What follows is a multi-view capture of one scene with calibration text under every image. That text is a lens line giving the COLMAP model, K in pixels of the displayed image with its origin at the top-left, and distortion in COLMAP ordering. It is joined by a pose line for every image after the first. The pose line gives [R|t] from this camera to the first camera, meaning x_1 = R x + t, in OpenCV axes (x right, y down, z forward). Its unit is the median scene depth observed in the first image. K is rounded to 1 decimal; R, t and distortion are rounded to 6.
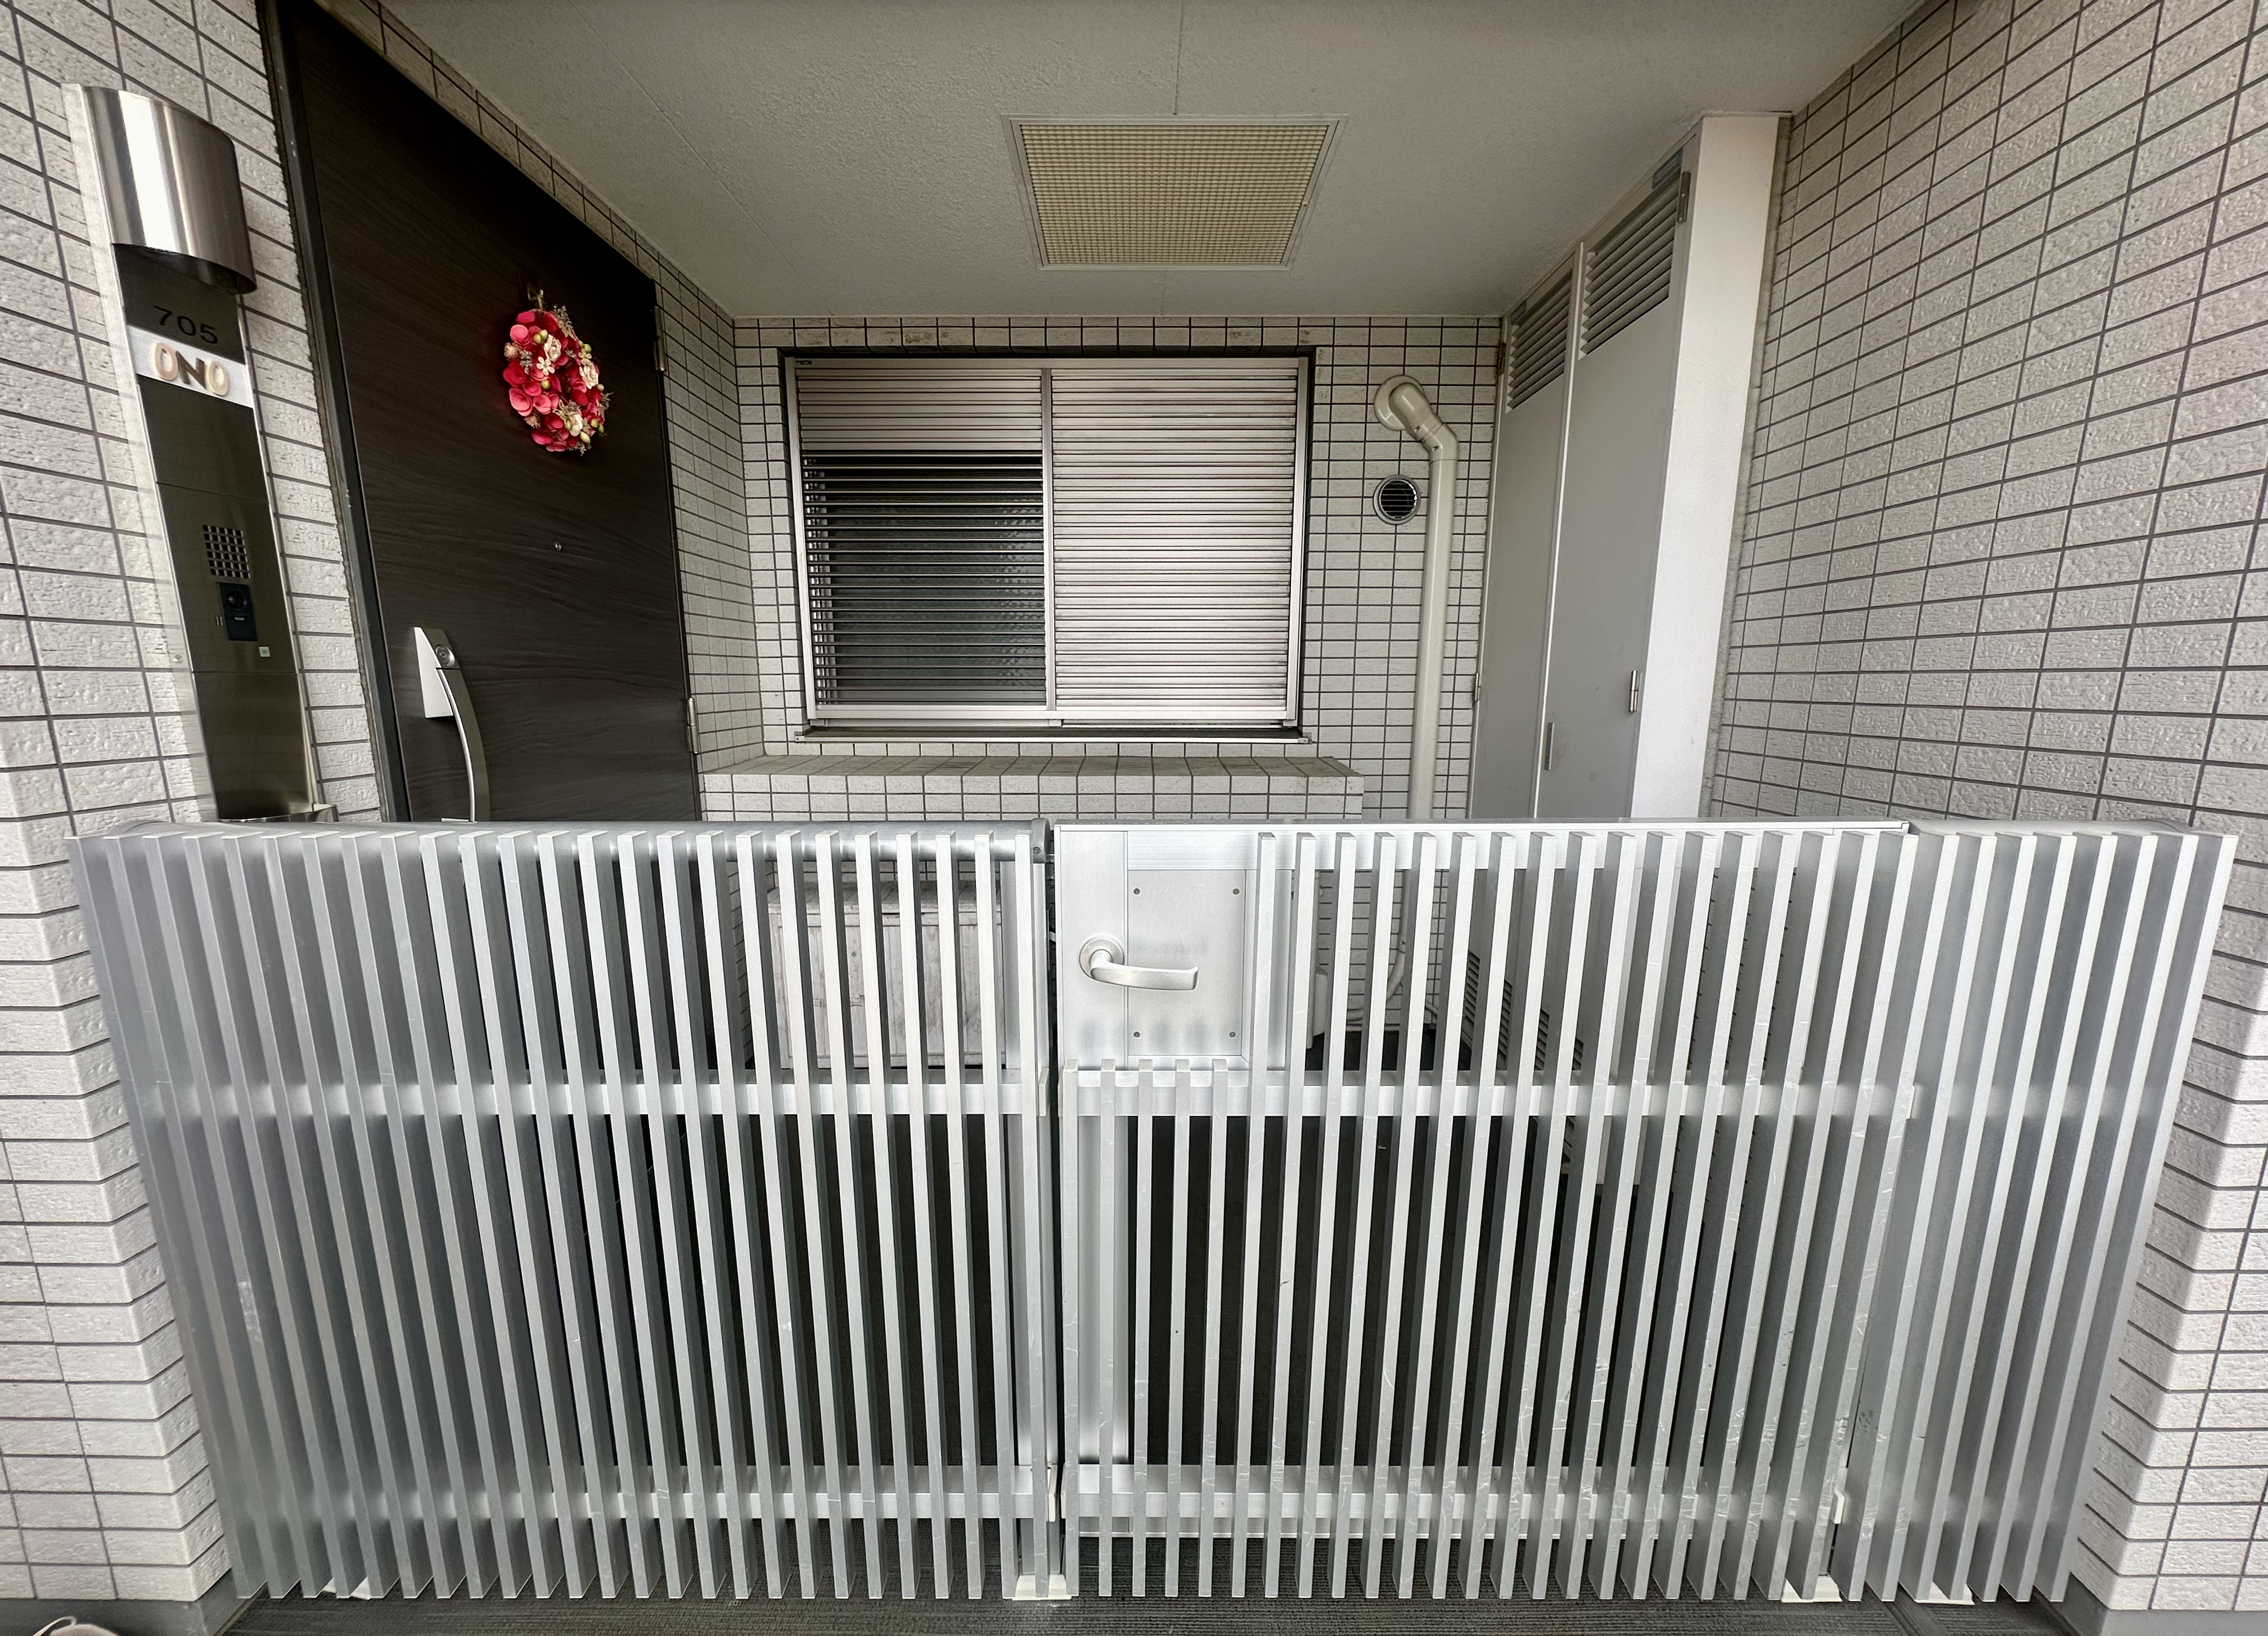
lens RADIAL K [[891.9, 0, 1134.7], [0, 891.9, 841.8], [0, 0, 1]] dist [-0.001813, -0.000021]
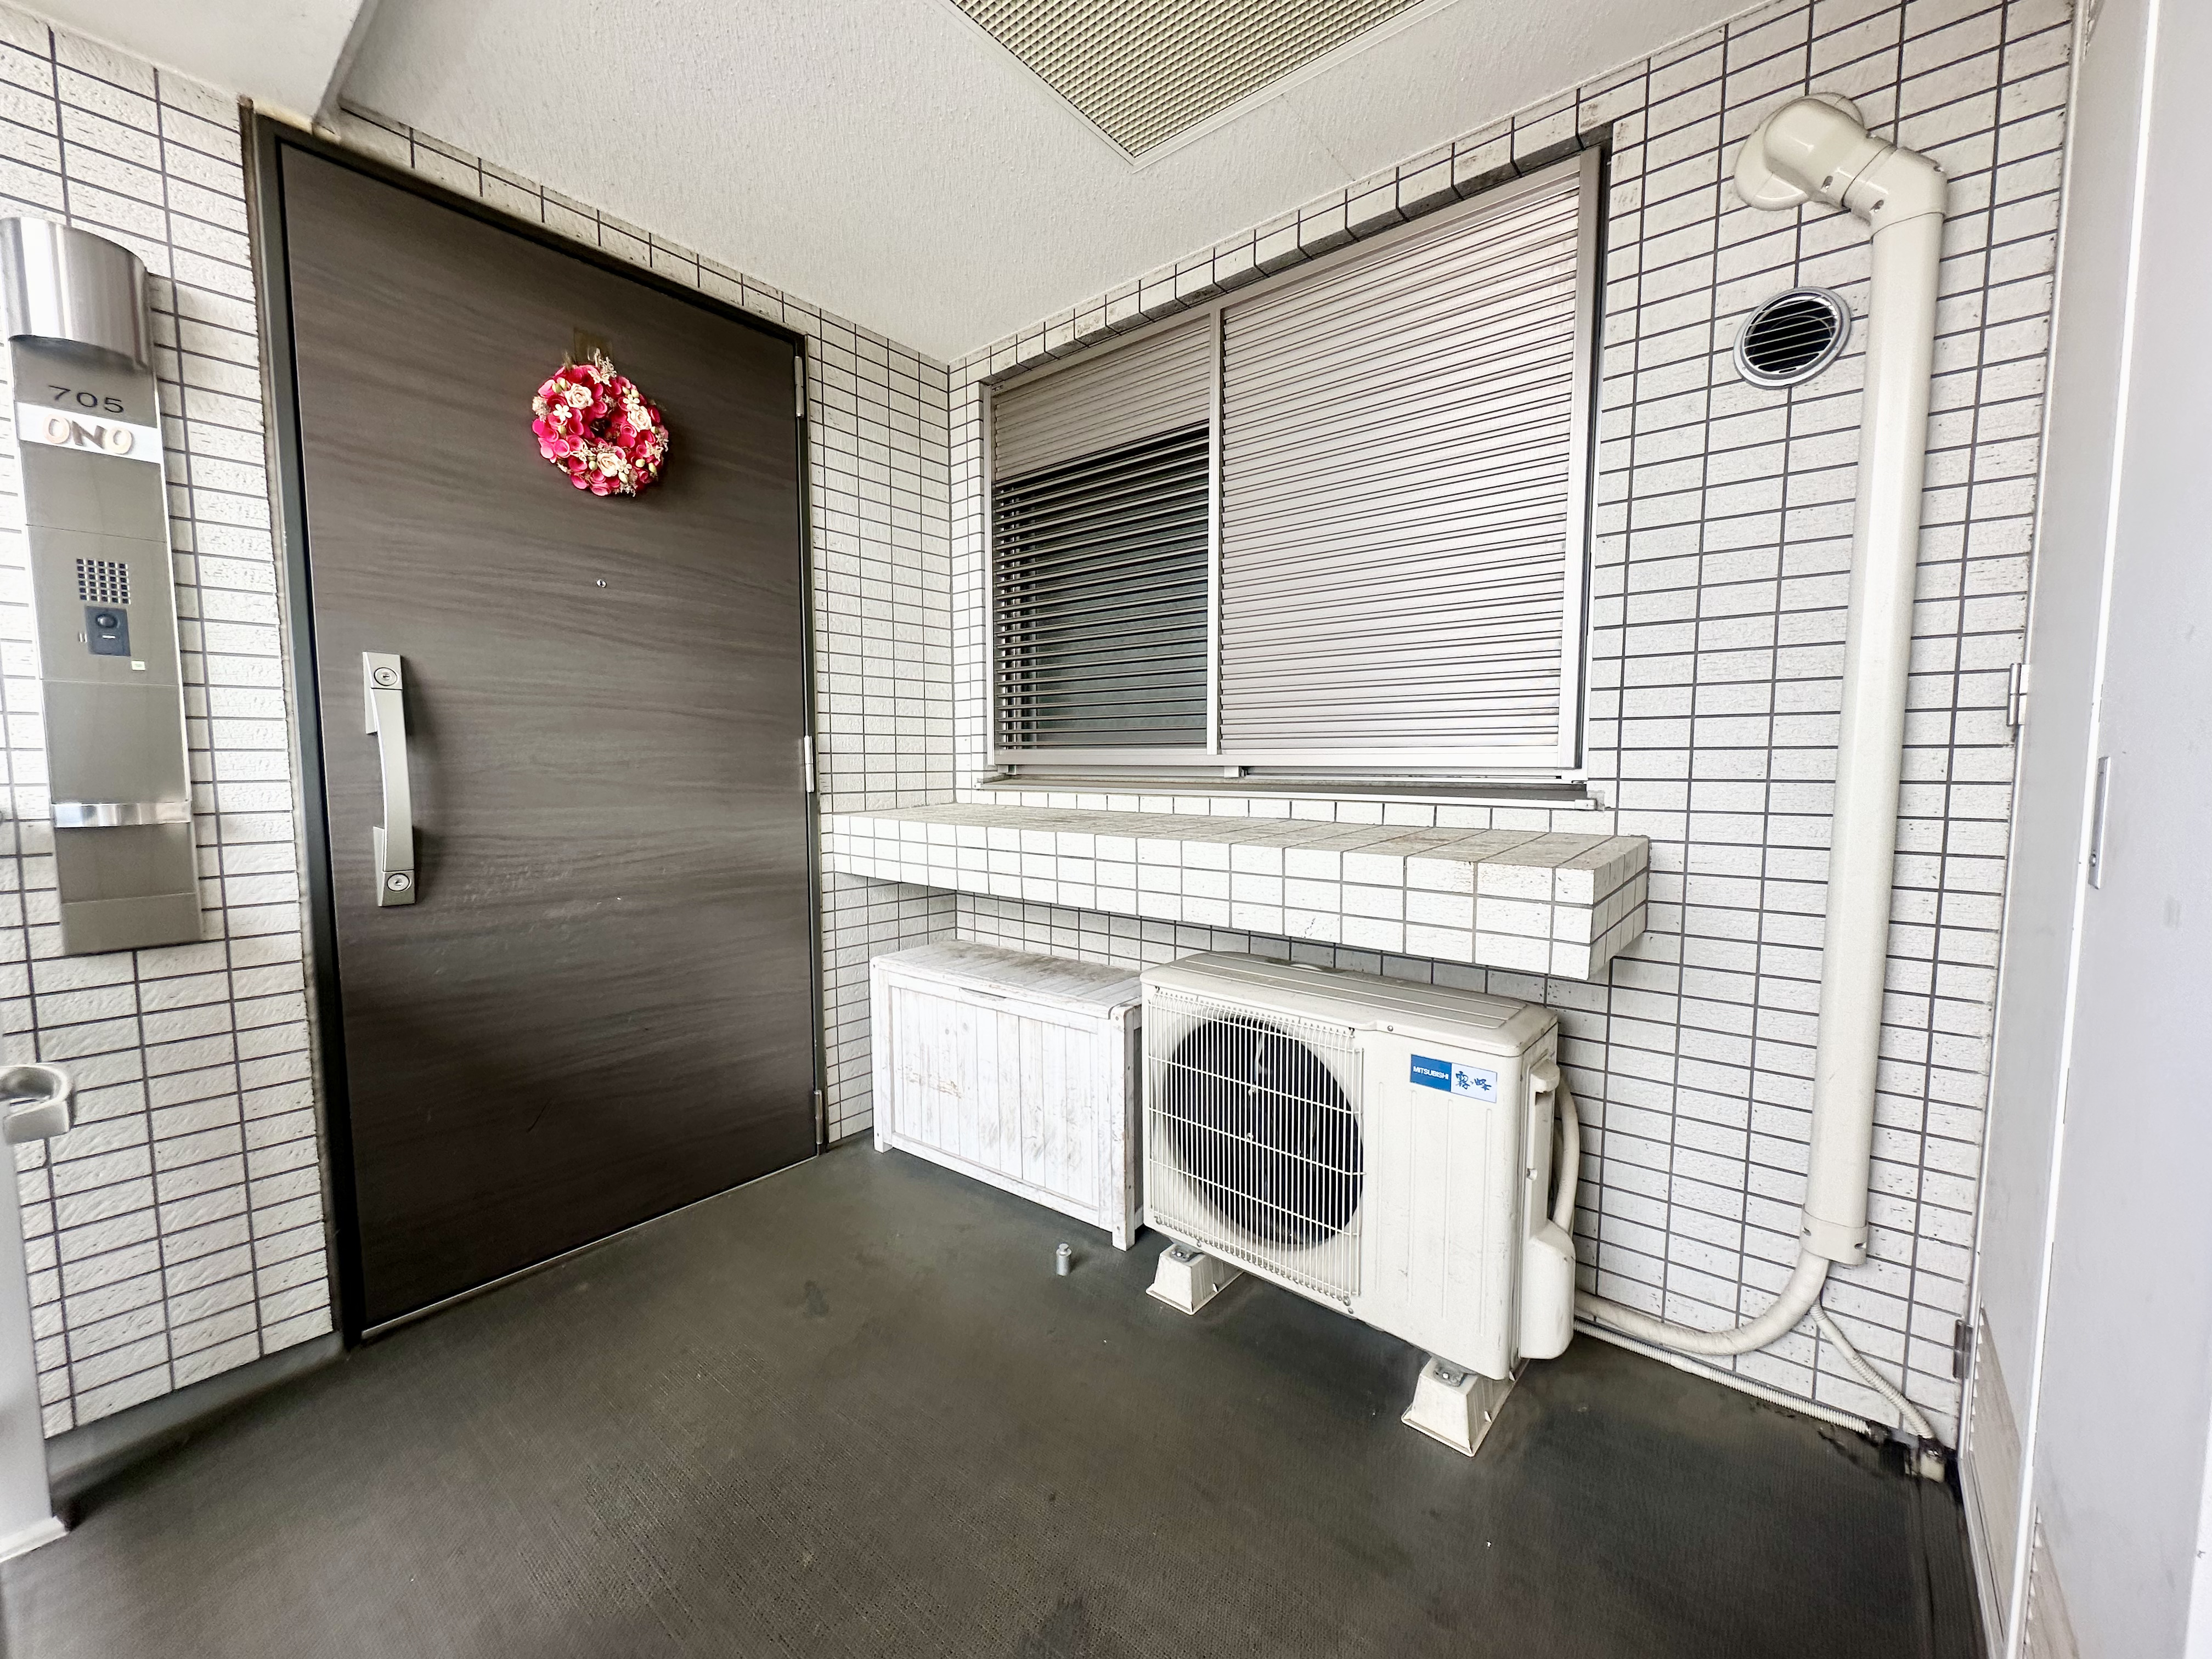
lens RADIAL K [[881.6, 0, 1105.2], [0, 881.6, 823.7], [0, 0, 1]] dist [-0.000796, -0.000654]
pose [[0.773767, 0.044853, -0.631881, 0.330192], [-0.113265, 0.991212, -0.068339, -0.032660], [0.623262, 0.124448, 0.772047, 0.416184]]
